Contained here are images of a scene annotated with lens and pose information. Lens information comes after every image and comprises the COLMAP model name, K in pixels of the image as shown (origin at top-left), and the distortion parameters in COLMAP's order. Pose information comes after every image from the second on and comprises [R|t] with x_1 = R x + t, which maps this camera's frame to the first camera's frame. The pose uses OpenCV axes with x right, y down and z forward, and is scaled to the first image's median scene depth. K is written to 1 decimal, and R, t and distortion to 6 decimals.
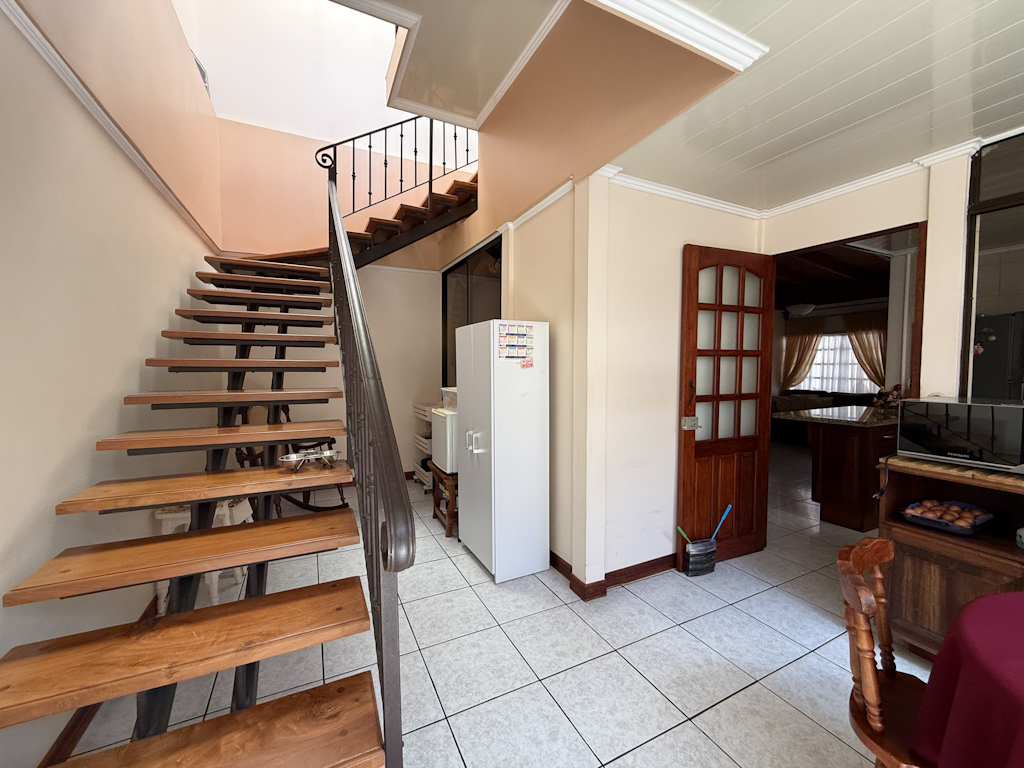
lens RADIAL K [[407.9, 0, 509.2], [0, 407.9, 383.9], [0, 0, 1]] dist [-0.000950, 0.000032]
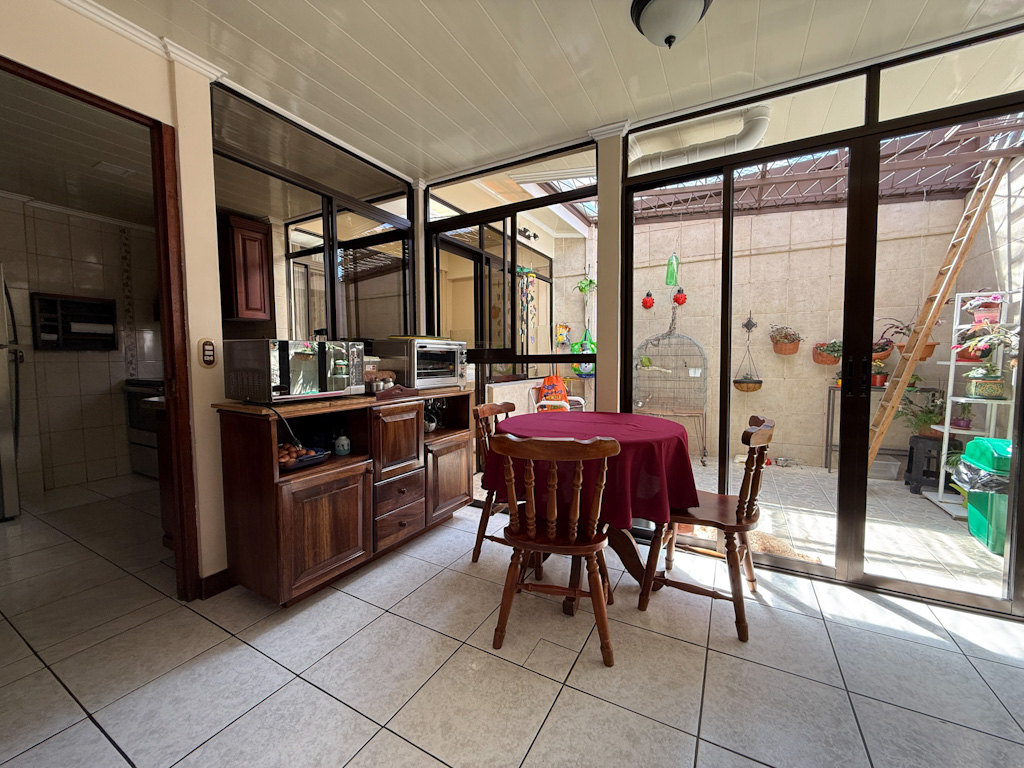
lens RADIAL K [[407.9, 0, 509.2], [0, 407.9, 383.9], [0, 0, 1]] dist [-0.000950, 0.000032]
pose [[-0.567751, -0.046678, 0.821876, -0.017423], [0.046918, 0.994933, 0.088917, 0.022197], [-0.821862, 0.089043, -0.562685, 0.294862]]
